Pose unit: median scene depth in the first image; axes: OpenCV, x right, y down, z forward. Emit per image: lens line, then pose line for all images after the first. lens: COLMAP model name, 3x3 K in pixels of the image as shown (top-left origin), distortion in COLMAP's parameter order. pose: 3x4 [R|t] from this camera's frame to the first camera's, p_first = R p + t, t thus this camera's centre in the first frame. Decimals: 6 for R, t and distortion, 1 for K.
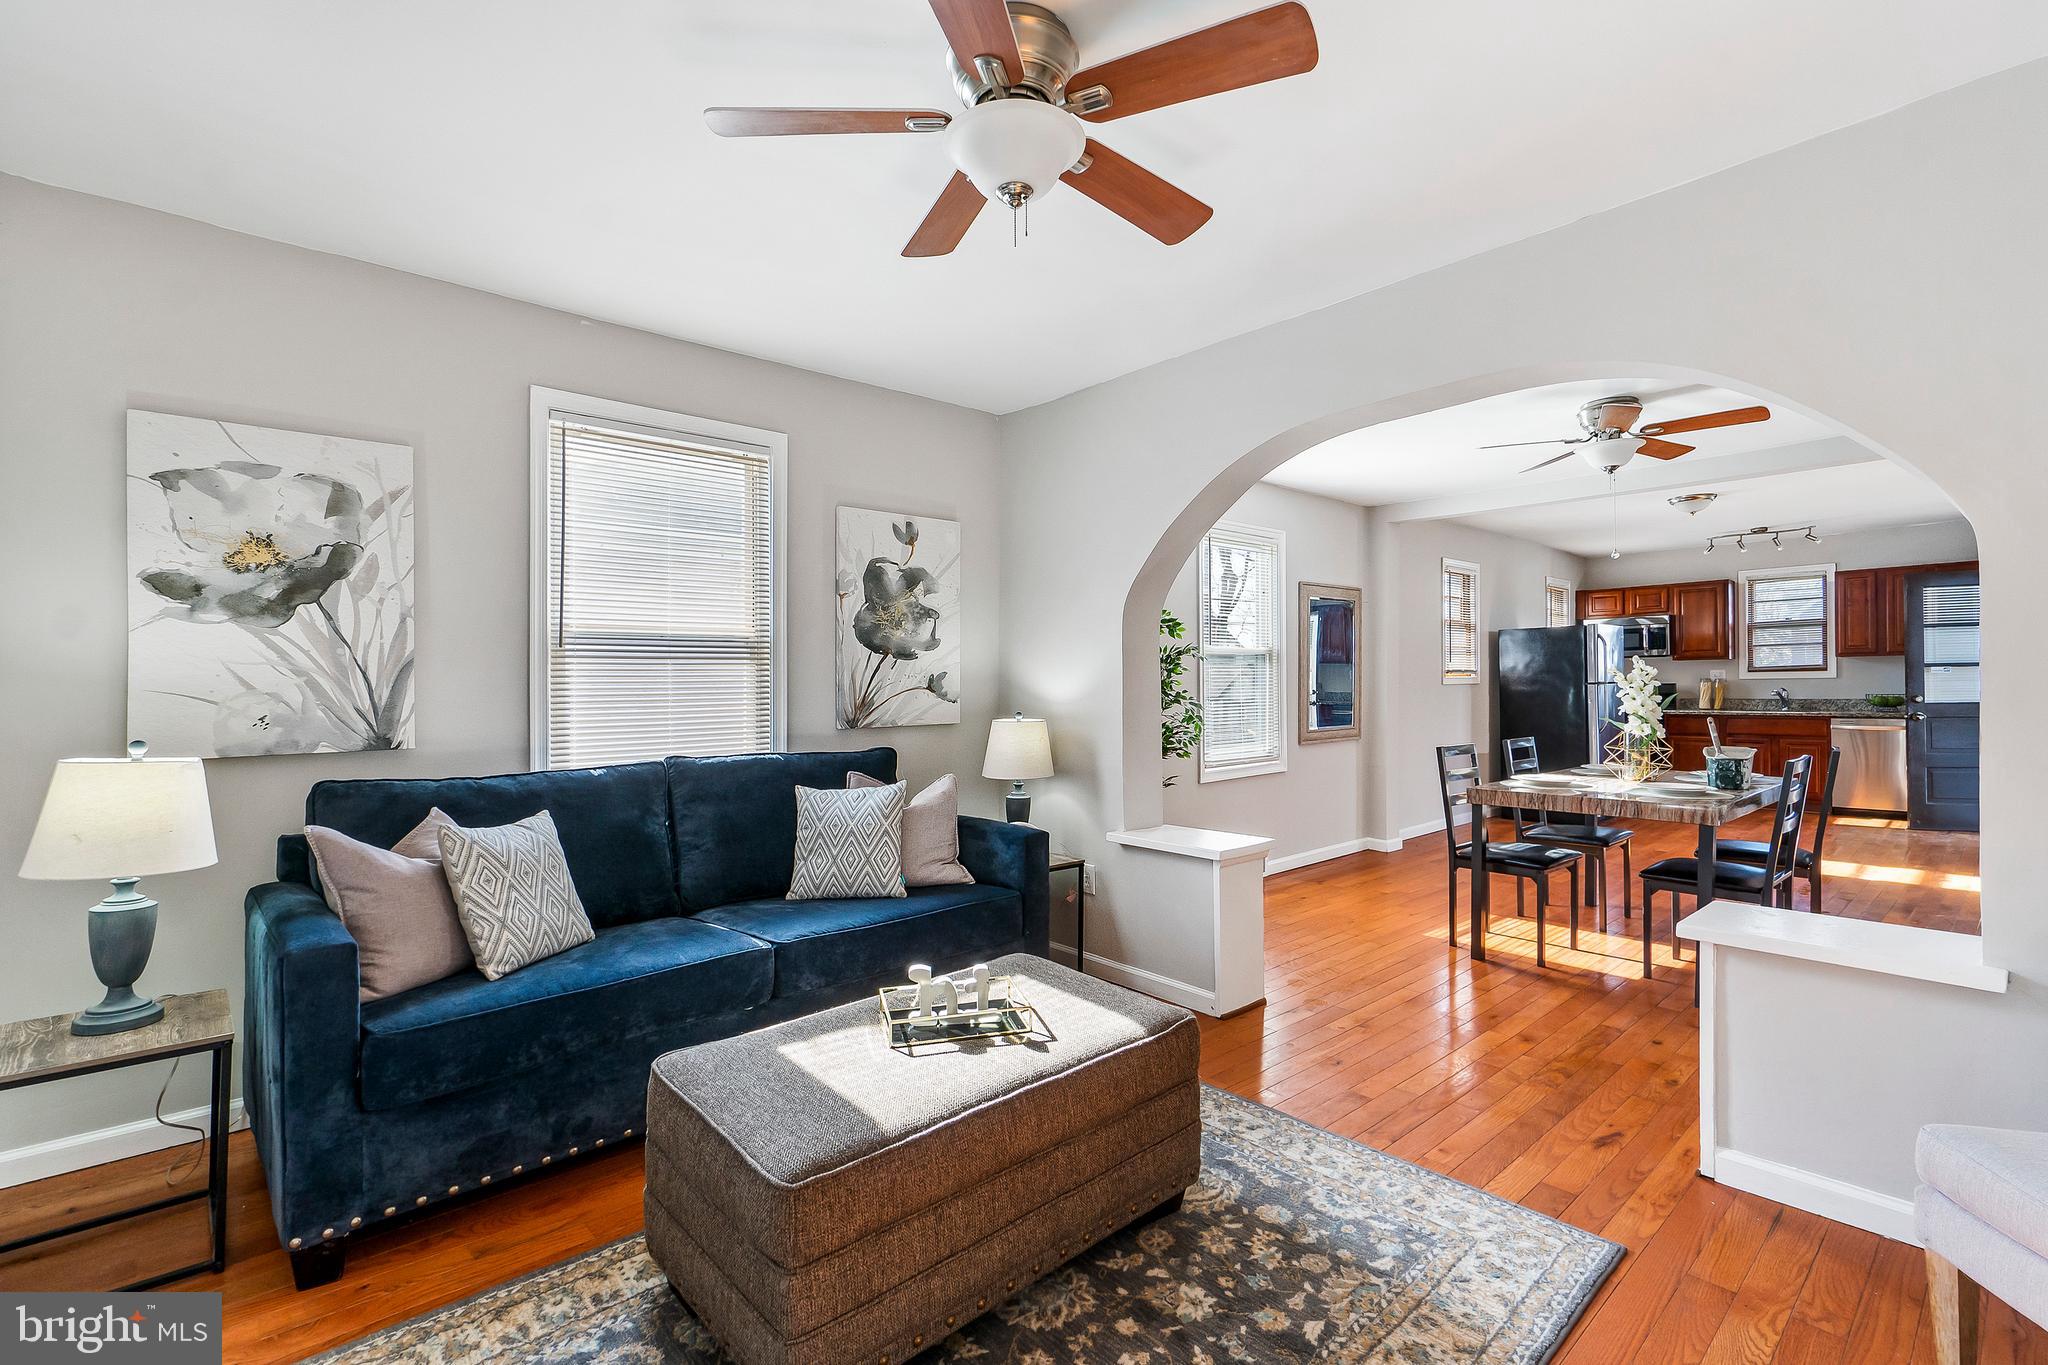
lens RADIAL K [[886.9, 0, 1039.6], [0, 886.9, 690.6], [0, 0, 1]] dist [0.002153, -0.005974]
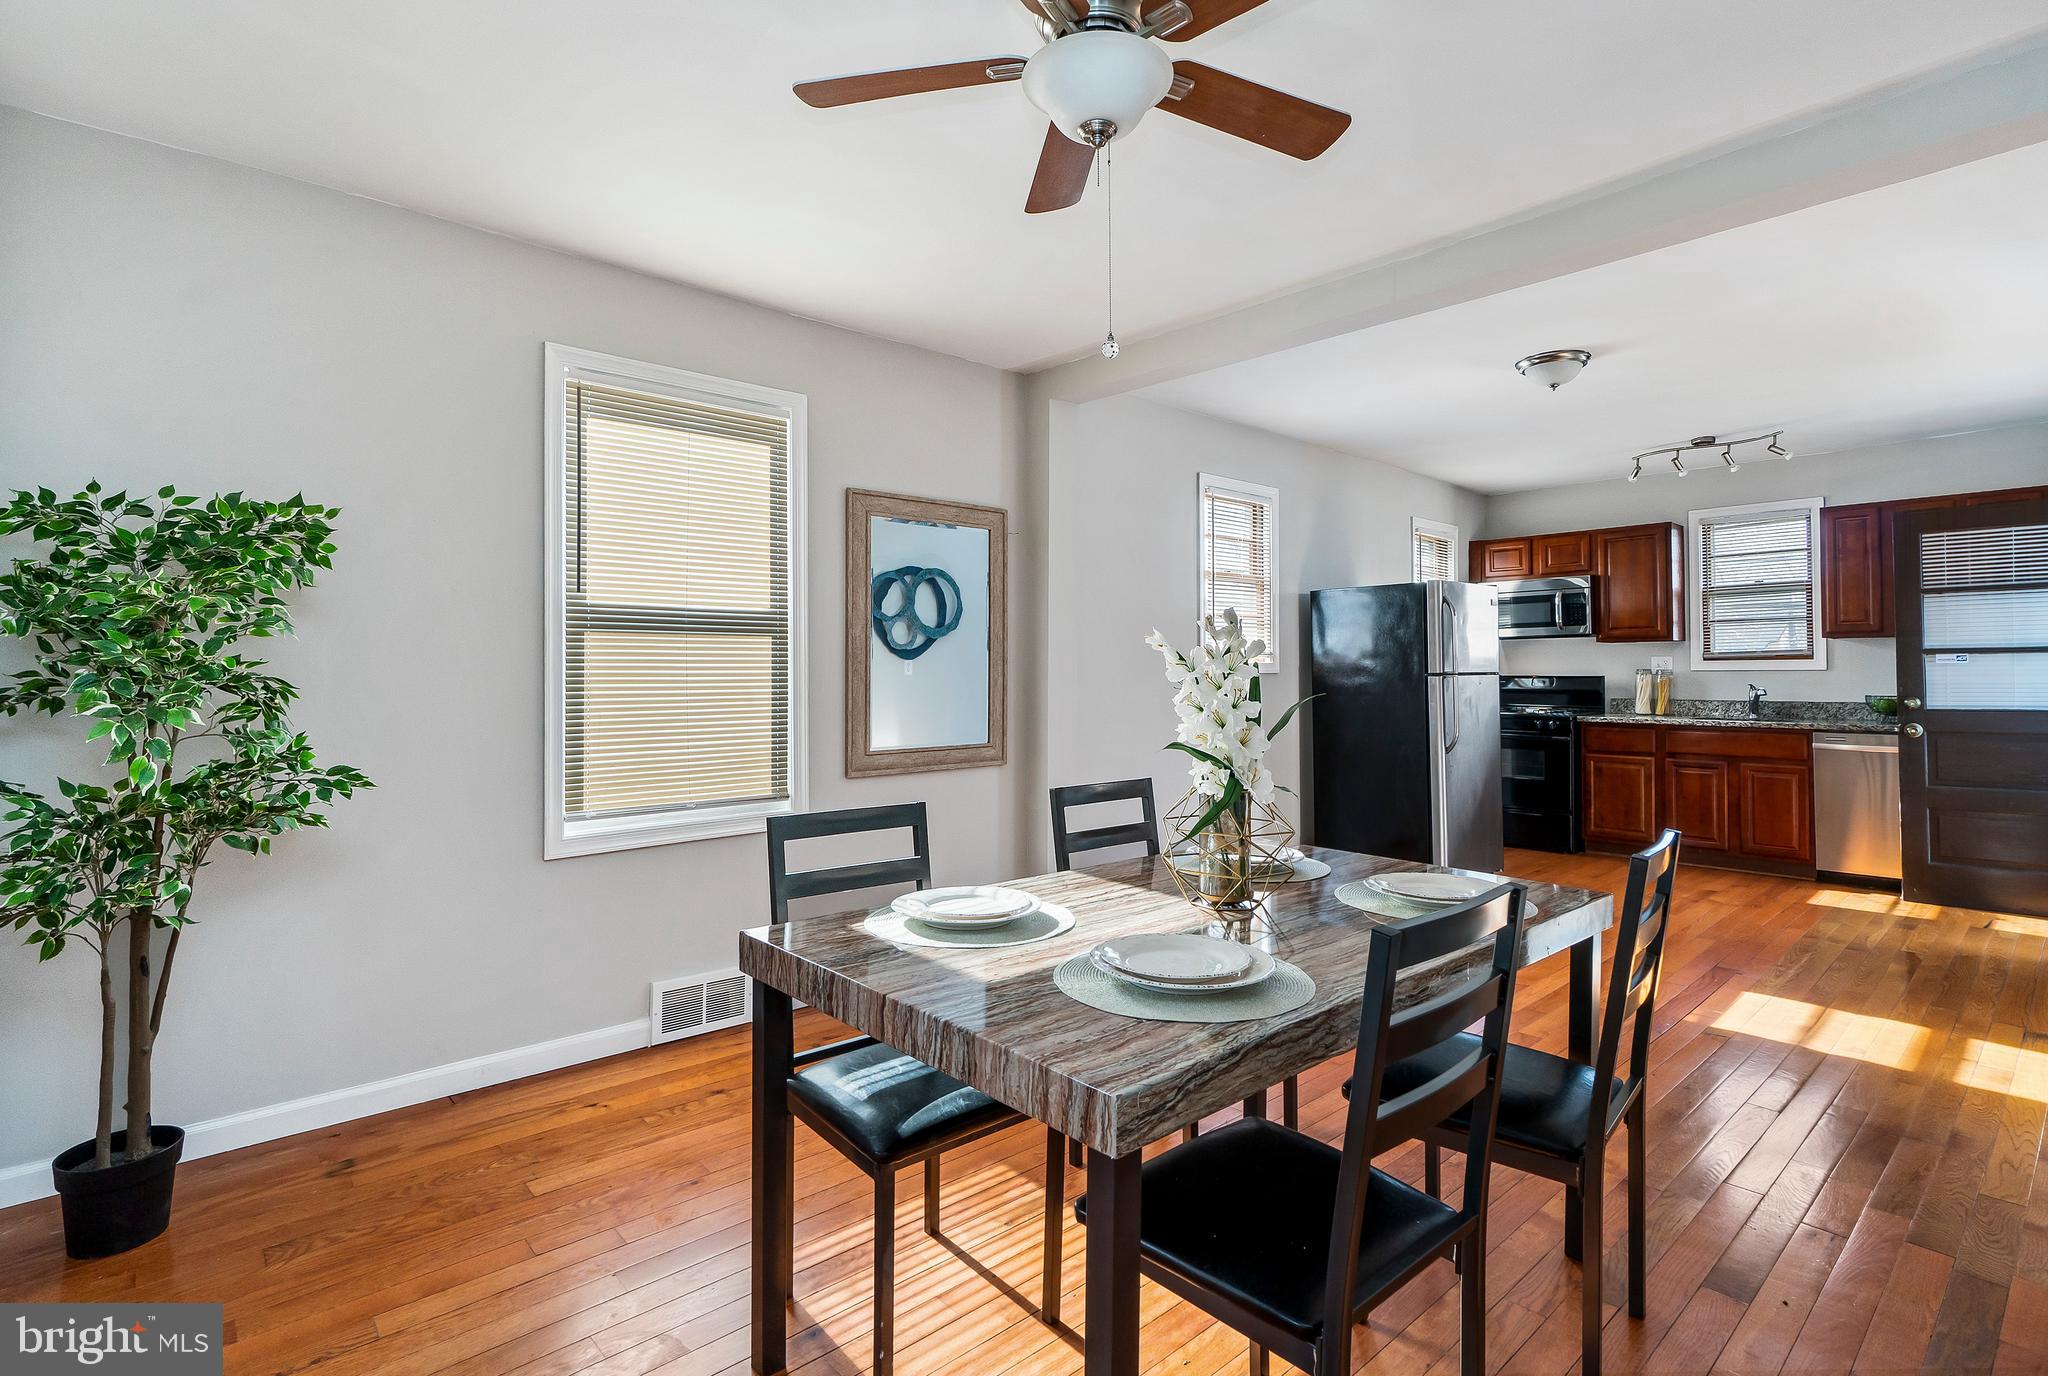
lens RADIAL K [[940.0, 0, 1023.7], [0, 940.0, 660.7], [0, 0, 1]] dist [-0.000287, -0.027377]
pose [[0.999739, 0.008825, -0.021055, 0.046238], [-0.009124, 0.999859, -0.014128, -0.000890], [0.020927, 0.014316, 0.999678, 0.043418]]
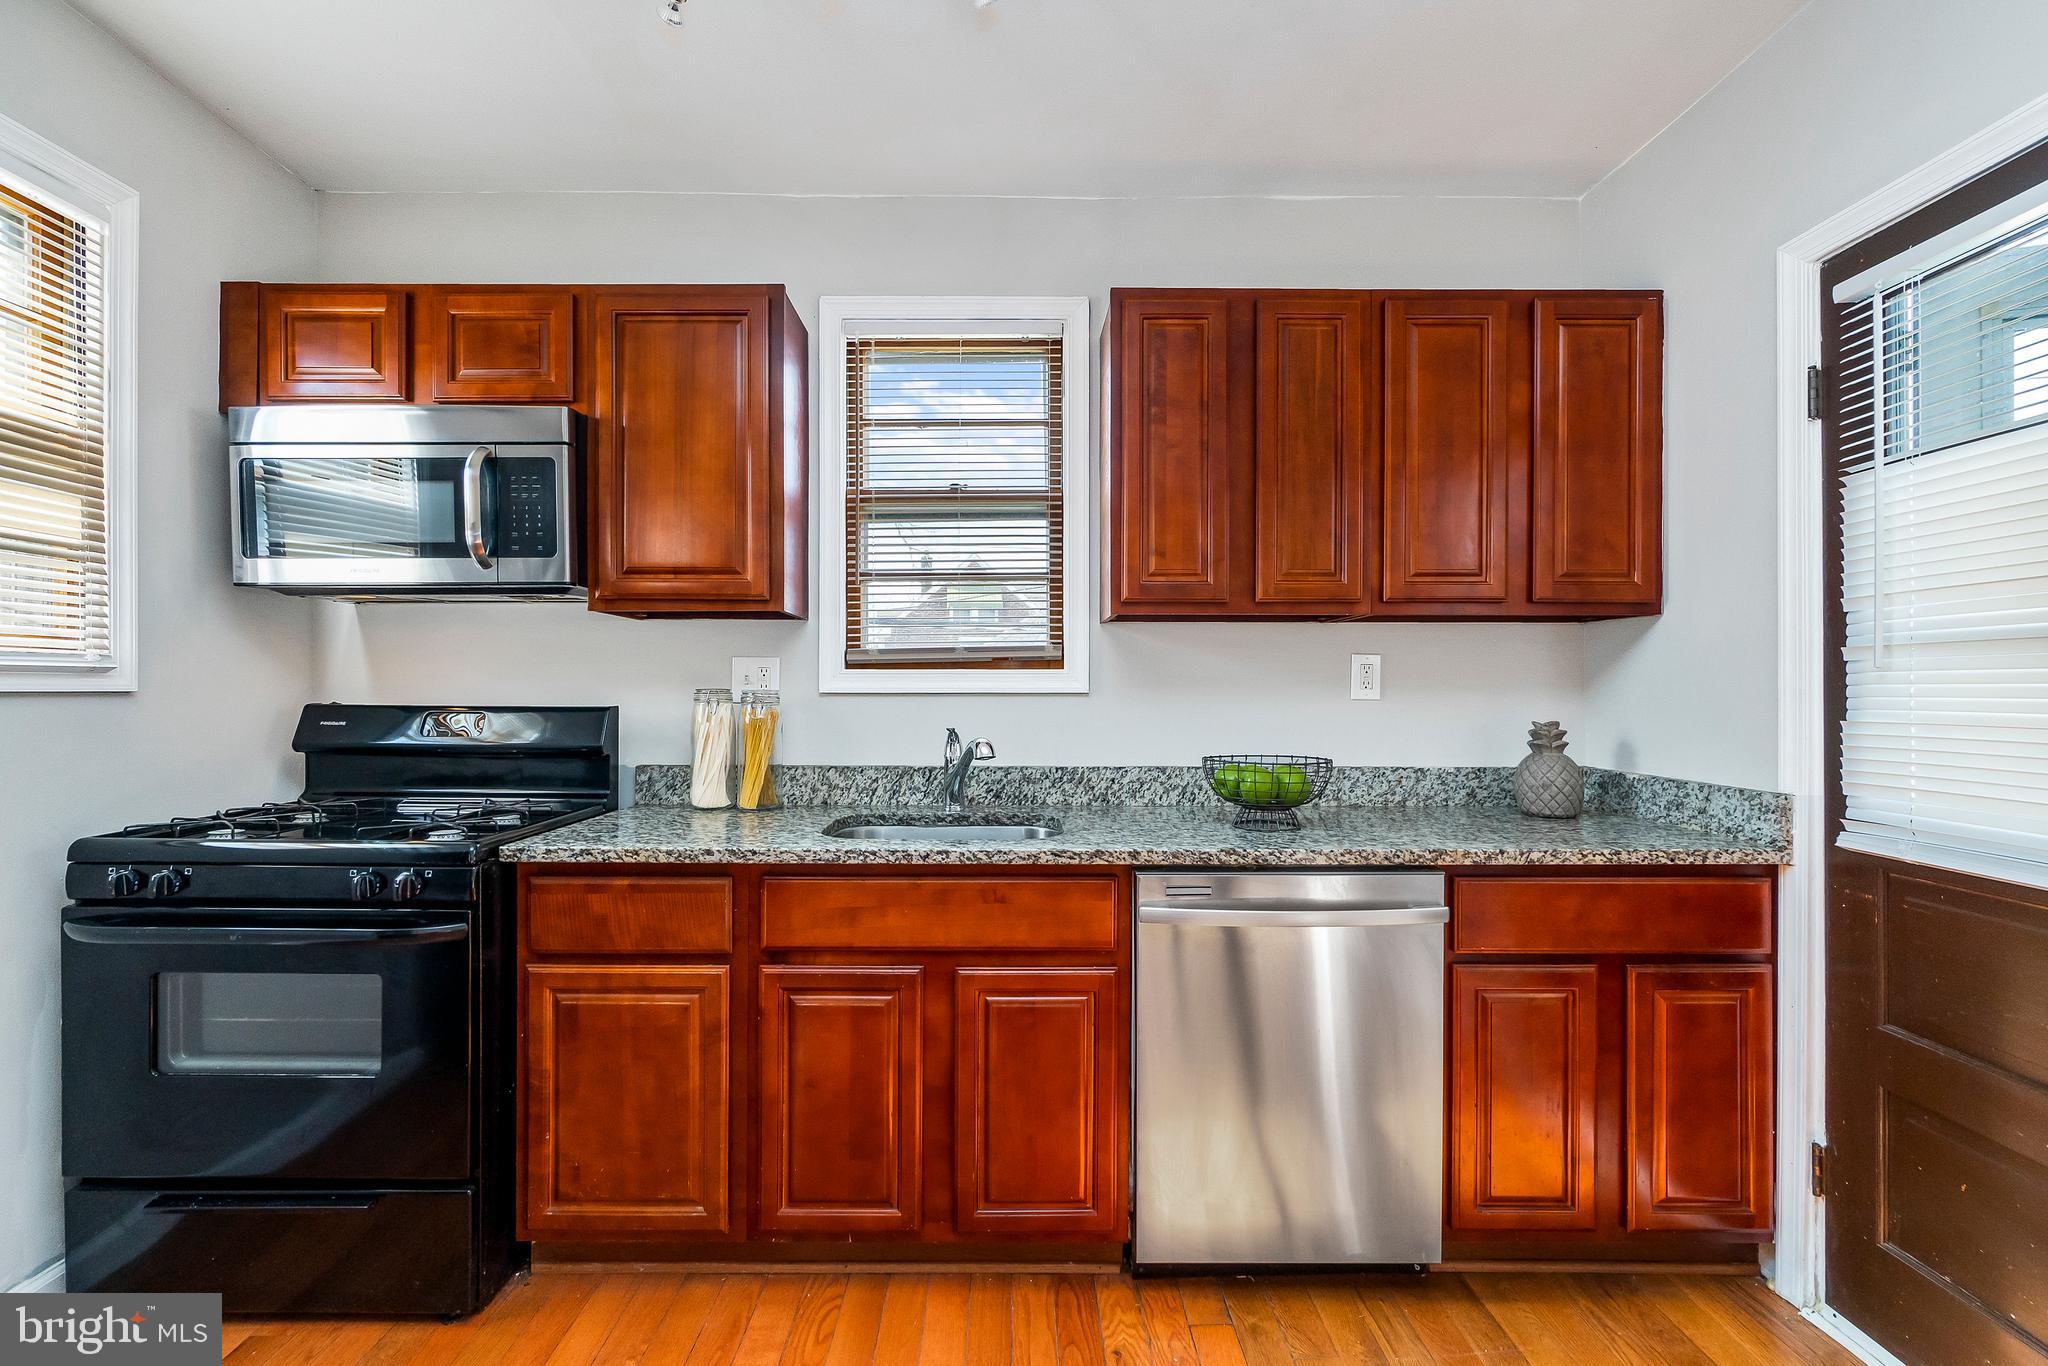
lens RADIAL K [[914.8, 0, 1024.0], [0, 914.8, 683.0], [0, 0, 1]] dist [-0.005772, 0.000105]
pose [[0.651515, 0.018528, 0.758409, 0.096798], [-0.005103, 0.999786, -0.020041, -0.001689], [-0.758618, 0.009187, 0.651471, 0.120509]]
